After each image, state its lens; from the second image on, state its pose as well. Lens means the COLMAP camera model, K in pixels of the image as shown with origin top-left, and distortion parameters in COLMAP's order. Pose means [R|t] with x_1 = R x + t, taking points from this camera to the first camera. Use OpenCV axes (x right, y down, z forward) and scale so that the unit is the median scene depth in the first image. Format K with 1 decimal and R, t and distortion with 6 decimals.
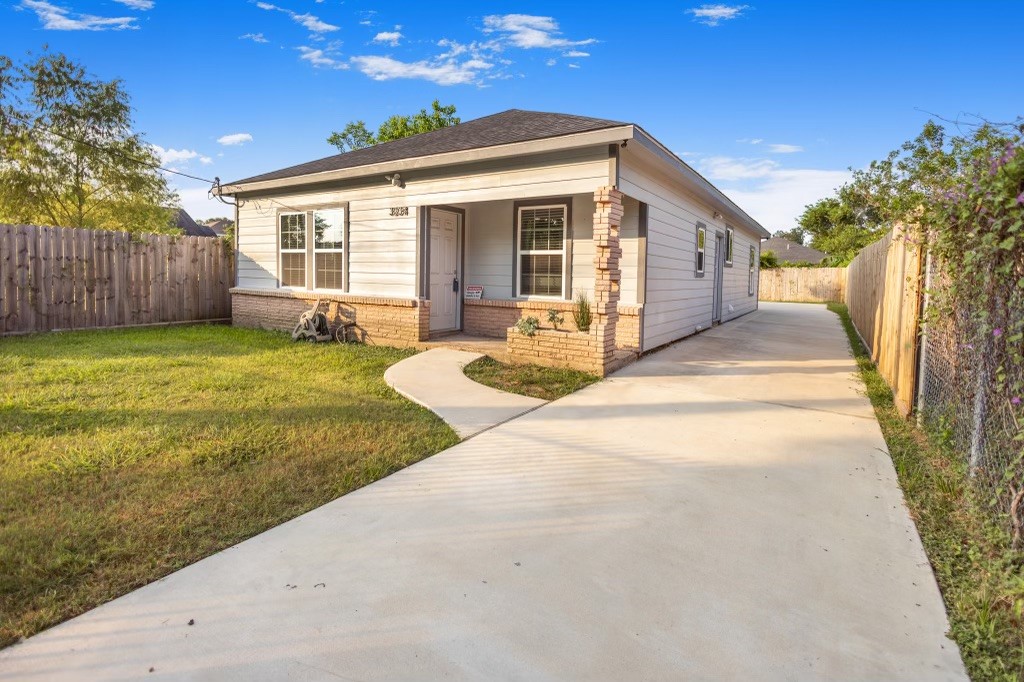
lens RADIAL K [[503.2, 0, 514.4], [0, 503.2, 302.8], [0, 0, 1]] dist [0.008986, -0.001389]
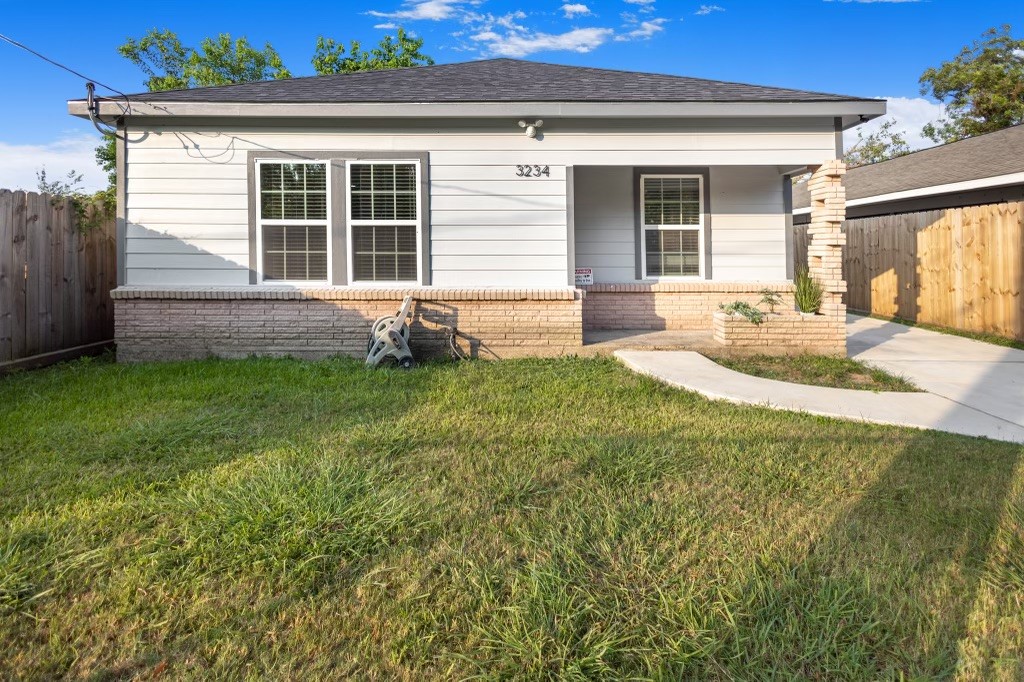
lens RADIAL K [[503.2, 0, 516.1], [0, 503.2, 254.8], [0, 0, 1]] dist [0.008986, -0.001389]
pose [[0.834161, -0.026684, 0.550875, -0.649067], [0.047751, 0.998572, -0.023937, -0.042523], [-0.549450, 0.046273, 0.834244, 0.401324]]
